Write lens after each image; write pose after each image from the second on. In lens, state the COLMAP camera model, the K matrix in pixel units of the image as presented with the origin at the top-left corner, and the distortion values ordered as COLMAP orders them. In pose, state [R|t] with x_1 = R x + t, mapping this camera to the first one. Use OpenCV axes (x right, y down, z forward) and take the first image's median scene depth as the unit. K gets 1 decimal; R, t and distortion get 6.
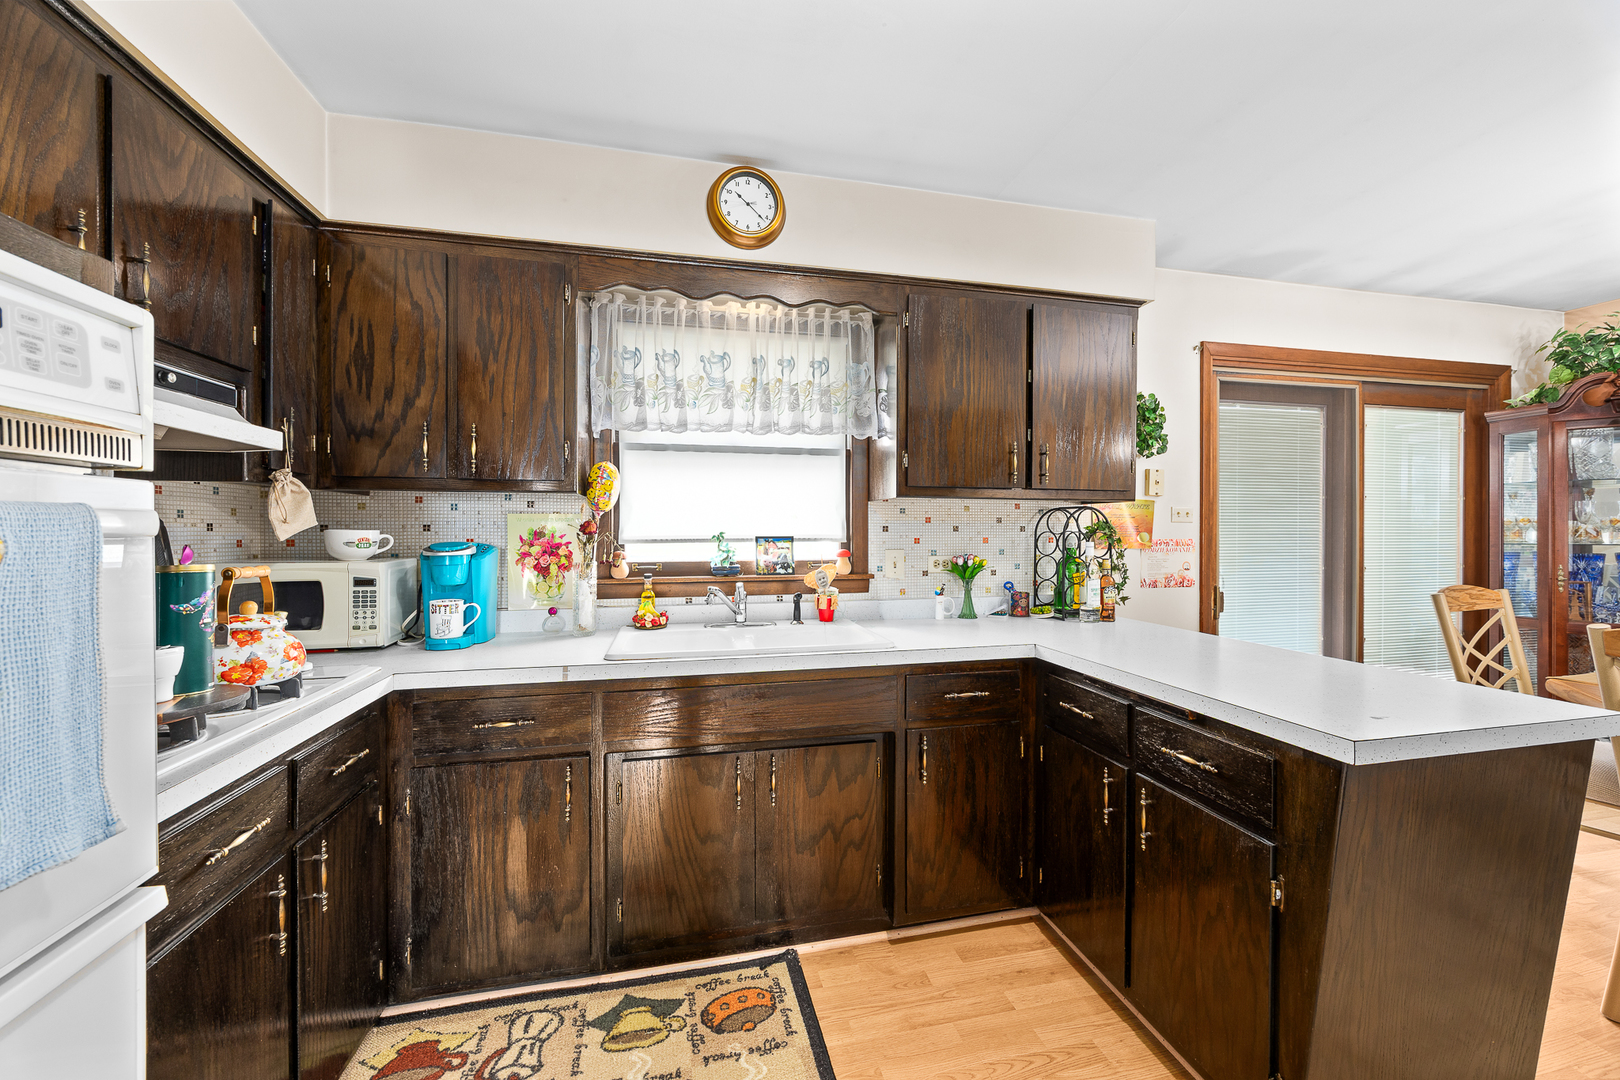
lens RADIAL K [[623.7, 0, 811.0], [0, 623.7, 534.4], [0, 0, 1]] dist [-0.000420, 0.000246]
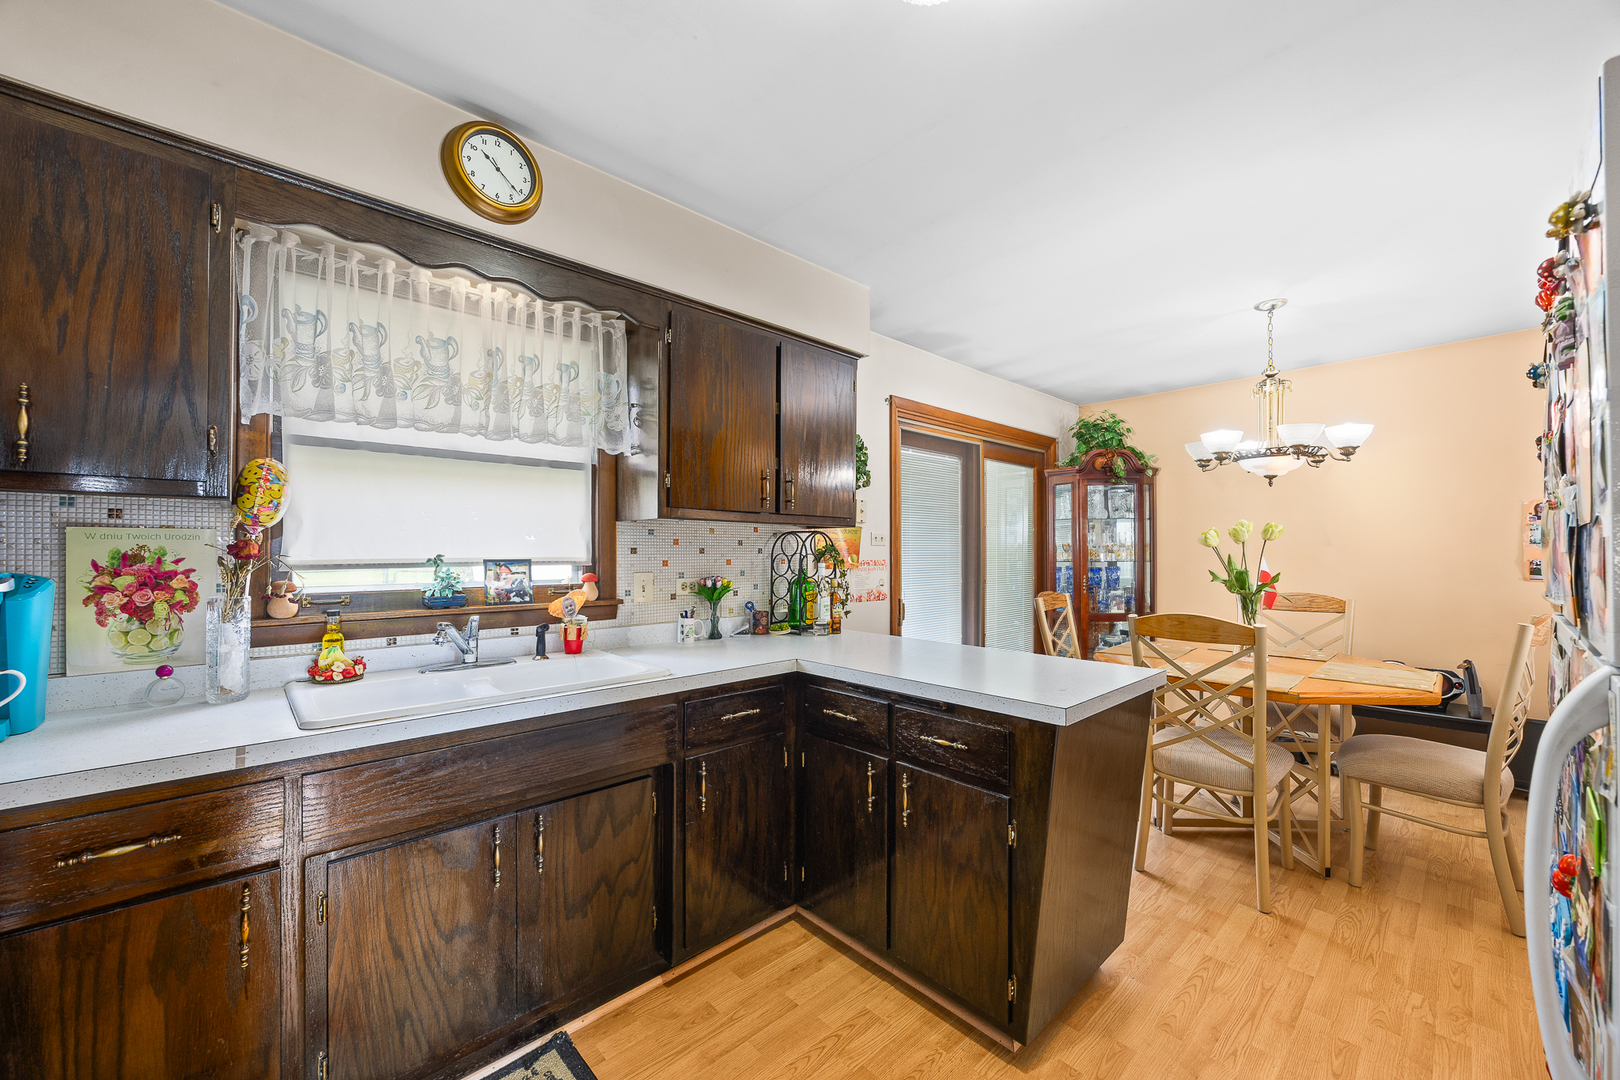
lens RADIAL K [[630.3, 0, 814.7], [0, 630.3, 546.4], [0, 0, 1]] dist [0.000645, 0.000206]
pose [[0.860630, 0.005357, 0.509202, -0.149172], [0.001193, 0.999921, -0.012536, -0.003625], [-0.509229, 0.011396, 0.860556, 0.041288]]
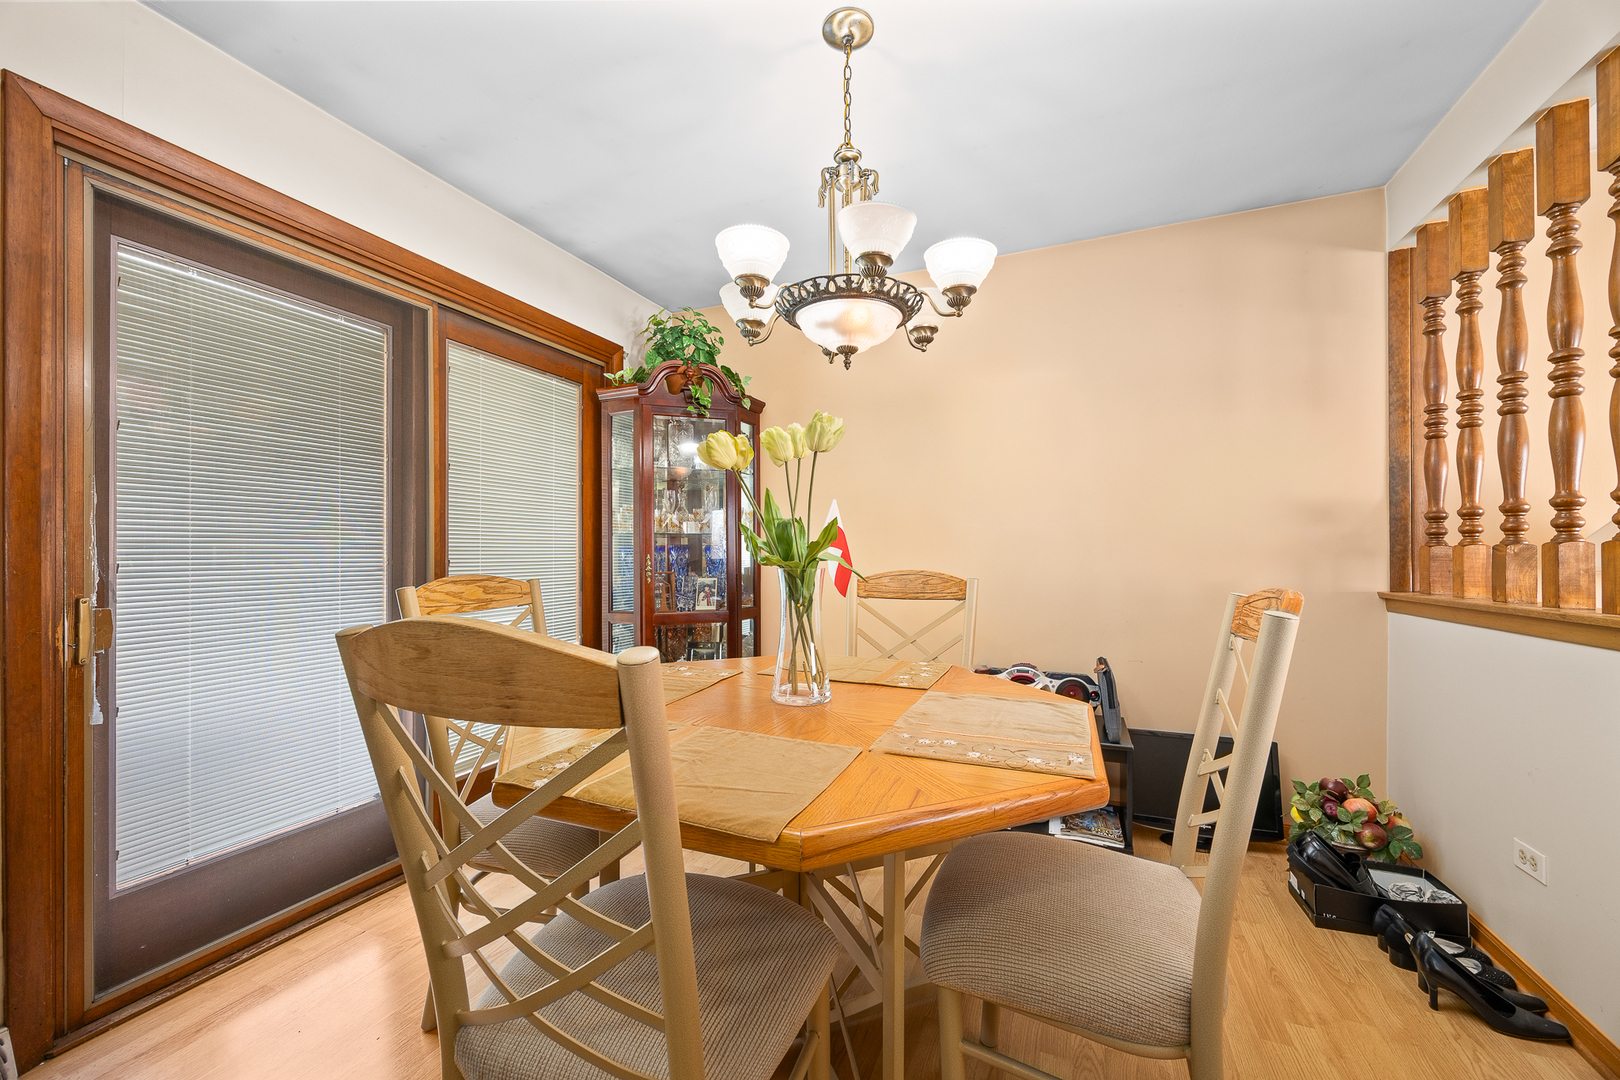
lens RADIAL K [[618.2, 0, 812.8], [0, 618.2, 548.6], [0, 0, 1]] dist [0.000984, 0.000175]
pose [[0.584839, 0.004379, 0.811137, 0.772207], [0.003811, 0.999960, -0.008147, 0.064560], [-0.811140, 0.007856, 0.584799, 0.319876]]
